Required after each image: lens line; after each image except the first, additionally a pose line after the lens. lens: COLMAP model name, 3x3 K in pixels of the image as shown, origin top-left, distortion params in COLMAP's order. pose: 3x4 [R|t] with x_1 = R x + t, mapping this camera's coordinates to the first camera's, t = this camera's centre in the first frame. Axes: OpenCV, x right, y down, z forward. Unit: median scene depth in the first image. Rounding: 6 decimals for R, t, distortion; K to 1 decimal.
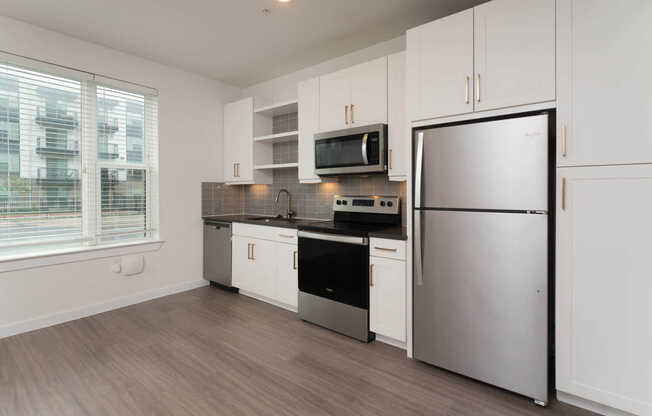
lens RADIAL K [[310.4, 0, 317.4], [0, 310.4, 191.9], [0, 0, 1]] dist [-0.003763, -0.000622]
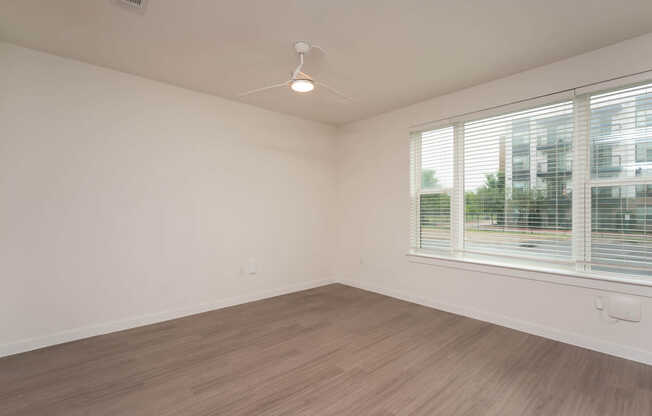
lens RADIAL K [[310.4, 0, 327.3], [0, 310.4, 206.9], [0, 0, 1]] dist [-0.003763, -0.000622]
pose [[-0.175351, -0.013059, -0.984419, 0.309043], [-0.007591, 0.999900, -0.011913, -0.003747], [0.984477, 0.005384, -0.175433, 0.399619]]
